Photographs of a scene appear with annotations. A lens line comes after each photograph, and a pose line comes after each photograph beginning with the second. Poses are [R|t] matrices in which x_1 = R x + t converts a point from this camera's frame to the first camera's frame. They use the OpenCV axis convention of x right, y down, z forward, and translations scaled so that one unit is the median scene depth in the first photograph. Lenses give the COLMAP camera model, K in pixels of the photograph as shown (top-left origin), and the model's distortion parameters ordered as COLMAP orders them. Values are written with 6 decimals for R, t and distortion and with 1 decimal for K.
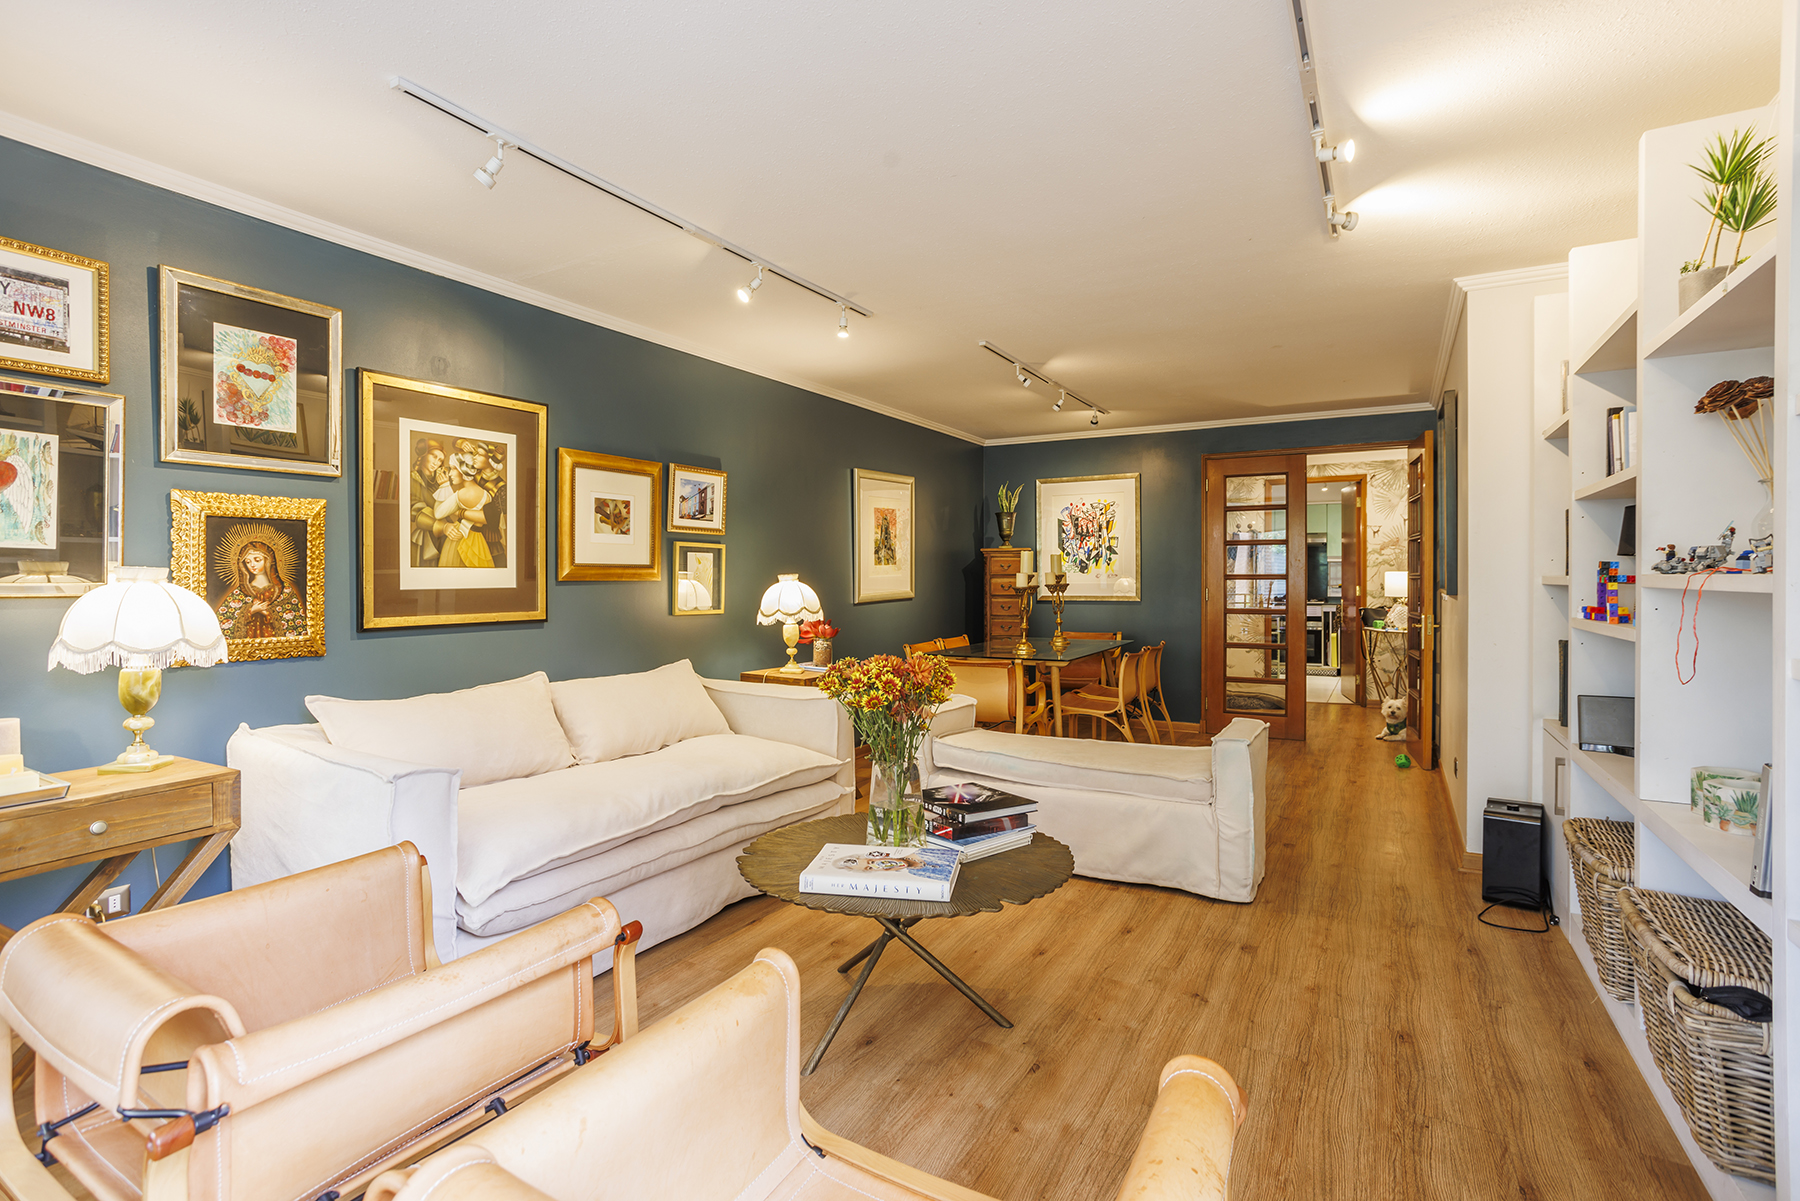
lens RADIAL K [[869.4, 0, 898.4], [0, 869.4, 587.9], [0, 0, 1]] dist [-0.000087, 0.000164]
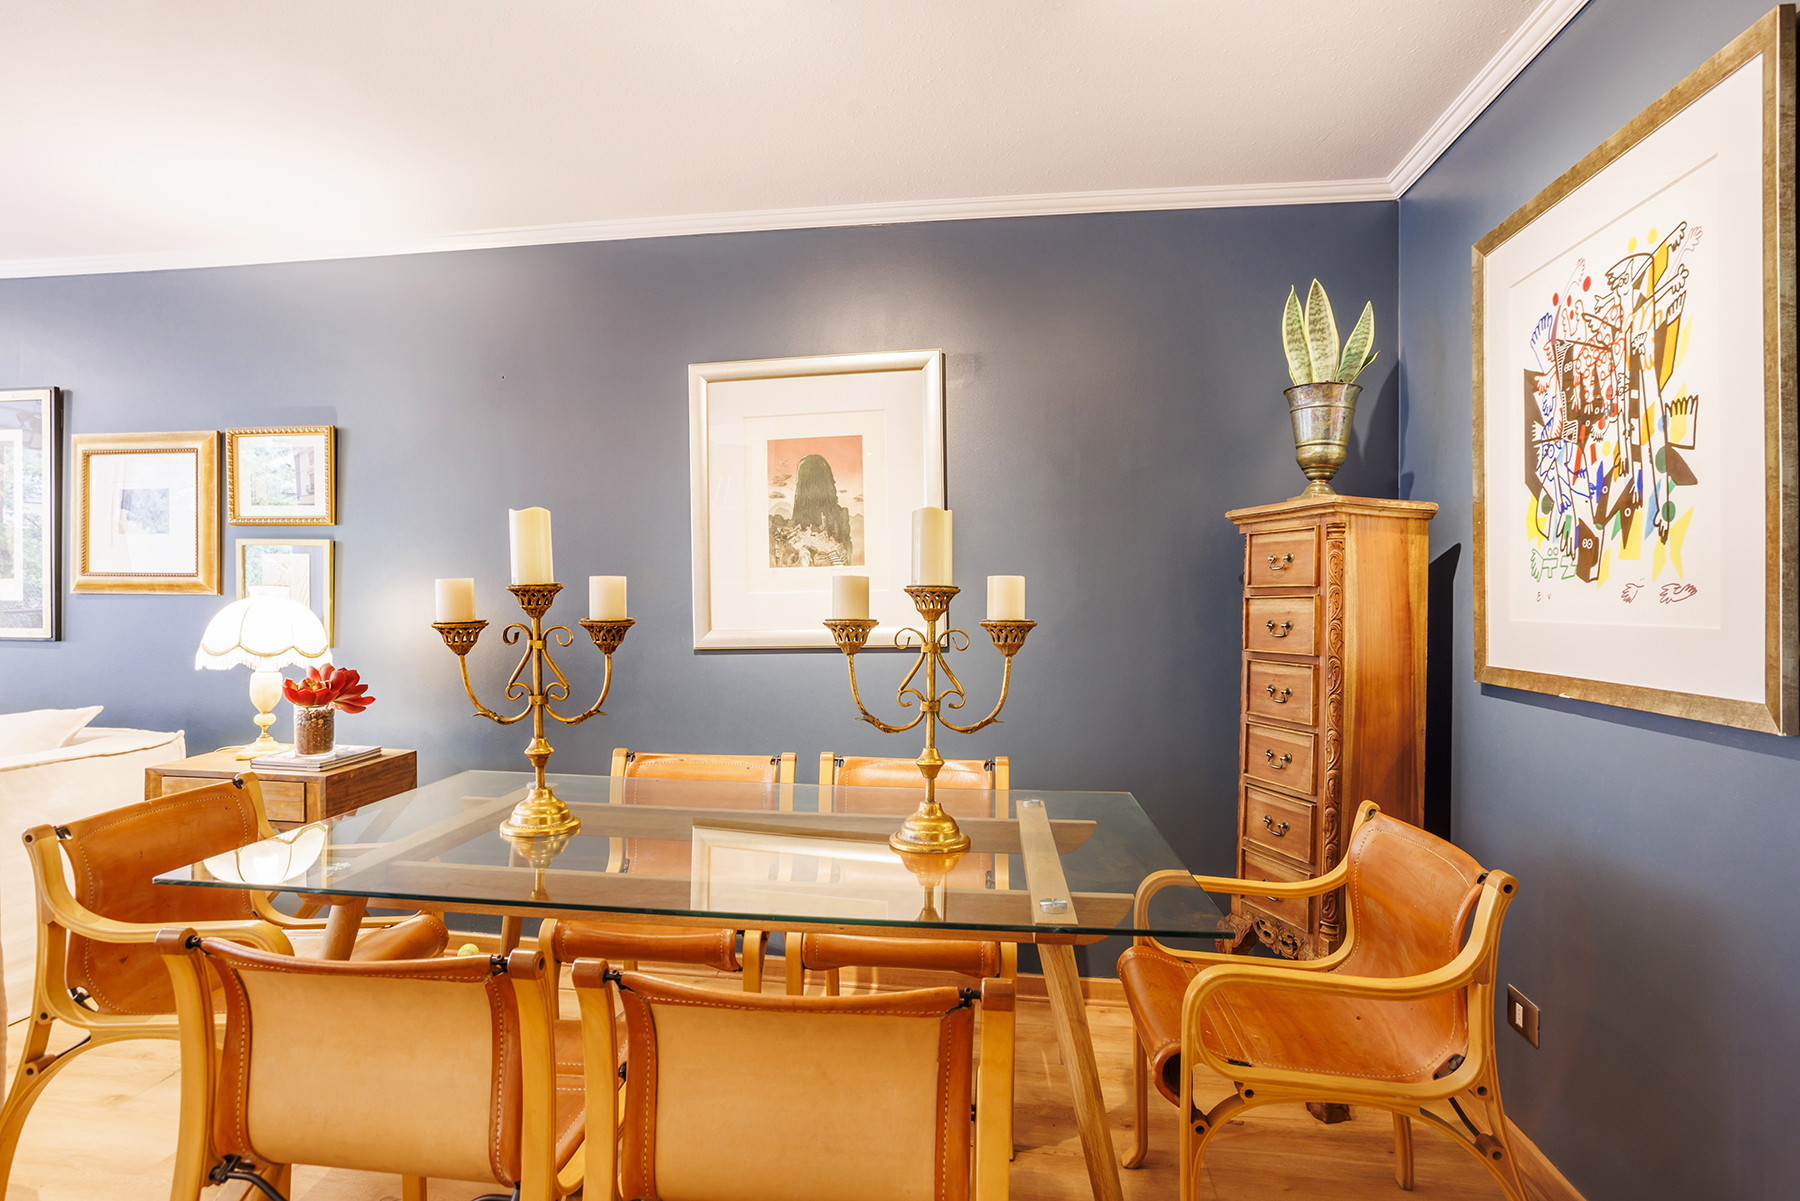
lens RADIAL K [[869.4, 0, 895.0], [0, 869.4, 597.9], [0, 0, 1]] dist [-0.000087, 0.000164]
pose [[0.377997, 0.011681, -0.925733, 0.365199], [-0.014983, 0.999867, 0.006498, -0.011308], [0.925685, 0.011414, 0.378122, 0.756013]]
